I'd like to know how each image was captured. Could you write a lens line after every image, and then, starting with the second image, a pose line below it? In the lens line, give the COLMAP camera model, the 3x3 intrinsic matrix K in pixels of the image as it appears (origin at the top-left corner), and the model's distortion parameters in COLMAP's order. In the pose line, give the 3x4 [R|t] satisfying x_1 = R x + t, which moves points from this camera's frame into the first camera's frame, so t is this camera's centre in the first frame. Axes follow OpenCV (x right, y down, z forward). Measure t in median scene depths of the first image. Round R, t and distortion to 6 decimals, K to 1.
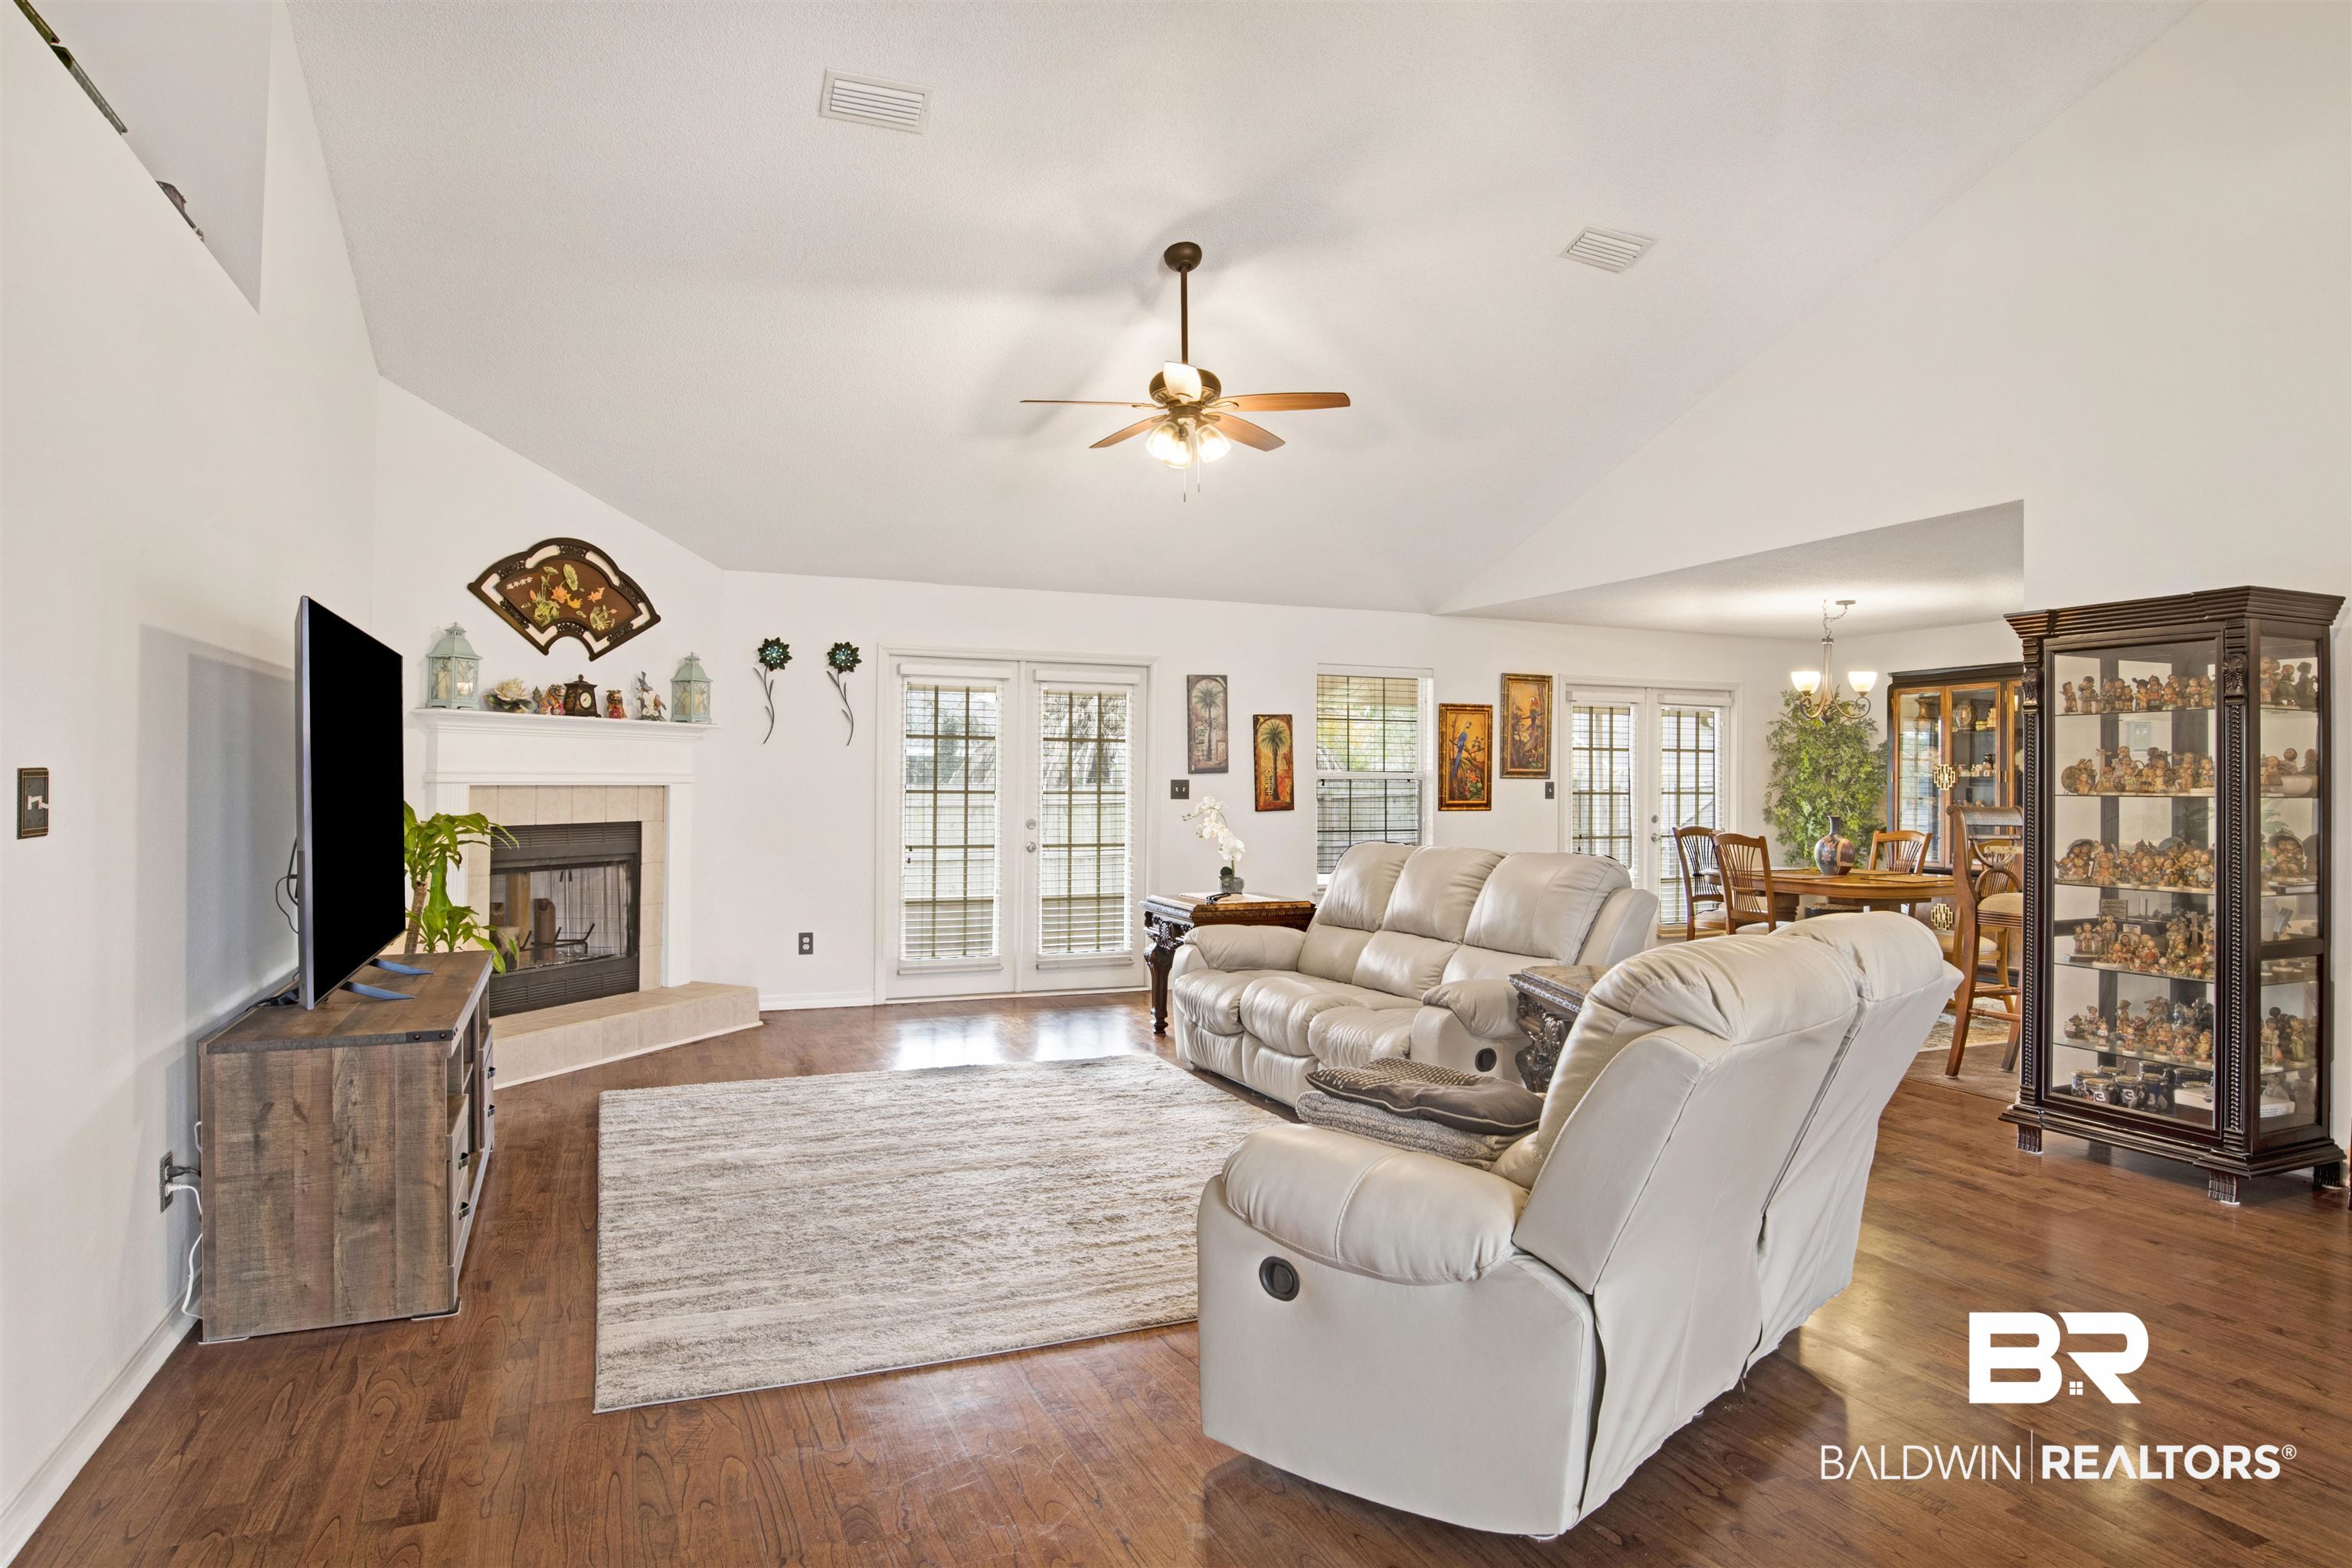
lens RADIAL K [[1303.0, 0, 1177.1], [0, 1303.0, 785.1], [0, 0, 1]] dist [-0.048457, -0.000252]
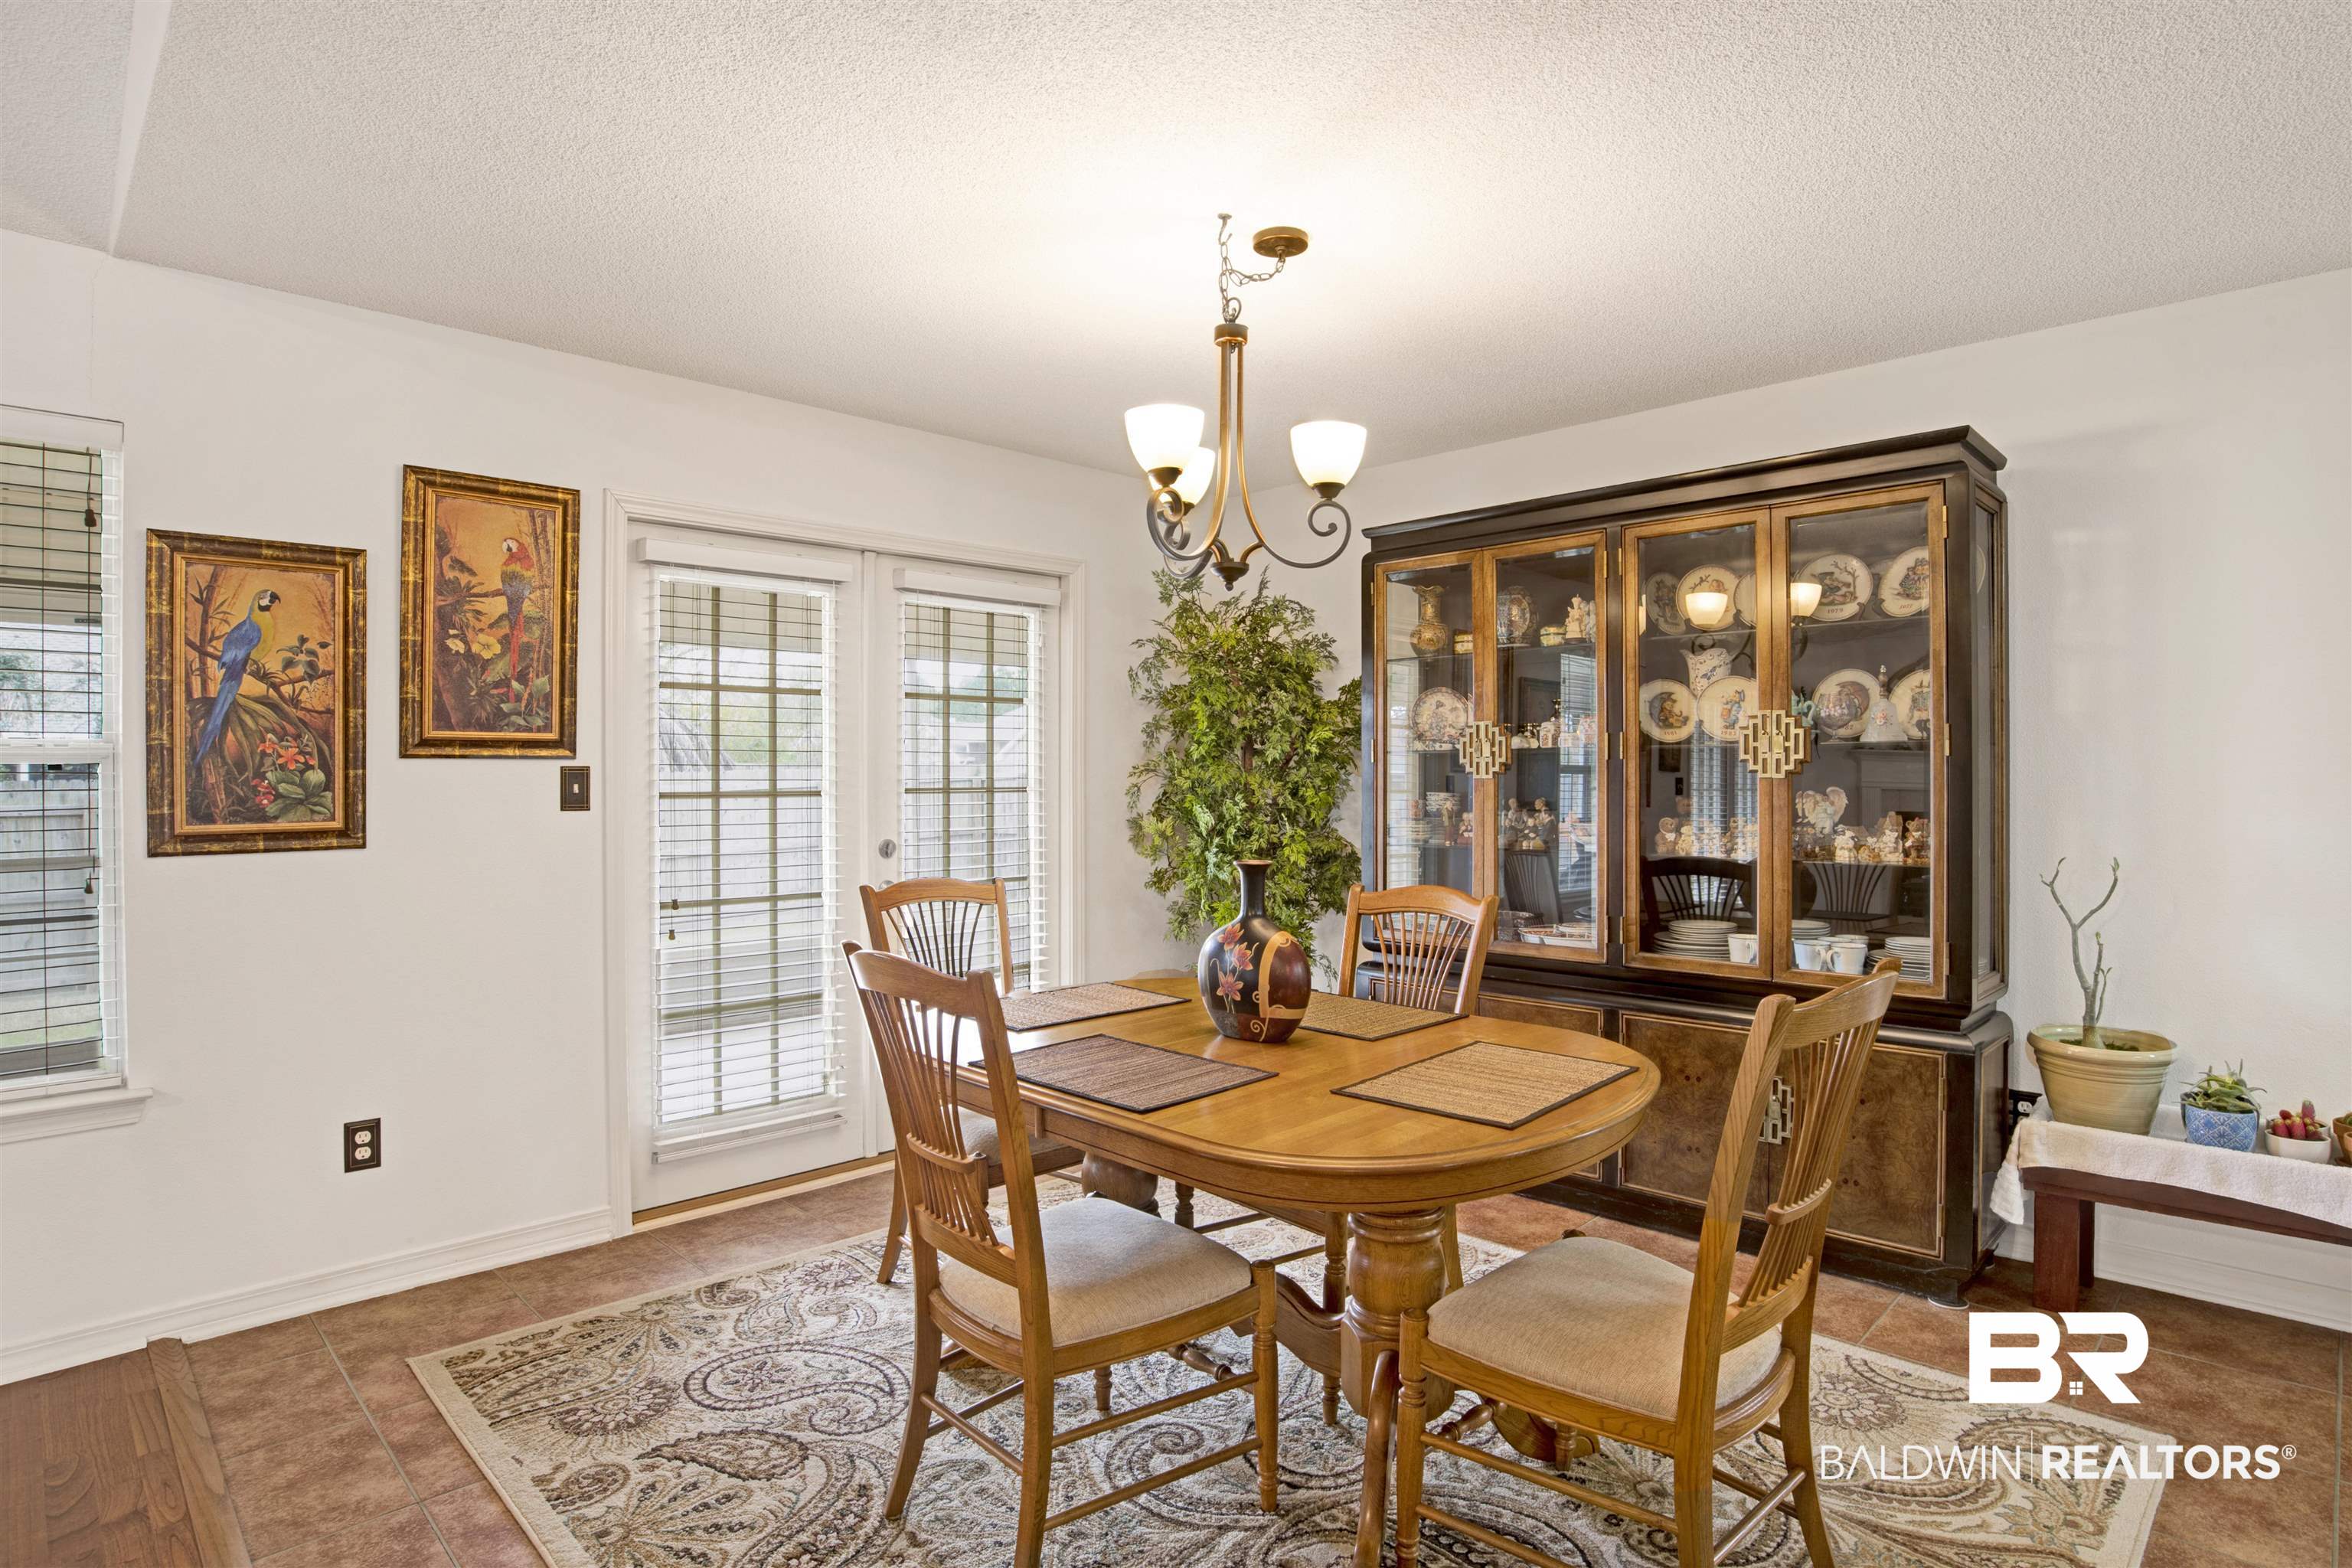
lens RADIAL K [[1242.5, 0, 1169.8], [0, 1242.5, 776.9], [0, 0, 1]] dist [-0.063601, 0.017888]
pose [[0.924389, -0.009405, 0.381334, 0.312476], [0.007588, 0.999952, 0.006269, -0.000460], [-0.381374, -0.002901, 0.924416, 0.601439]]
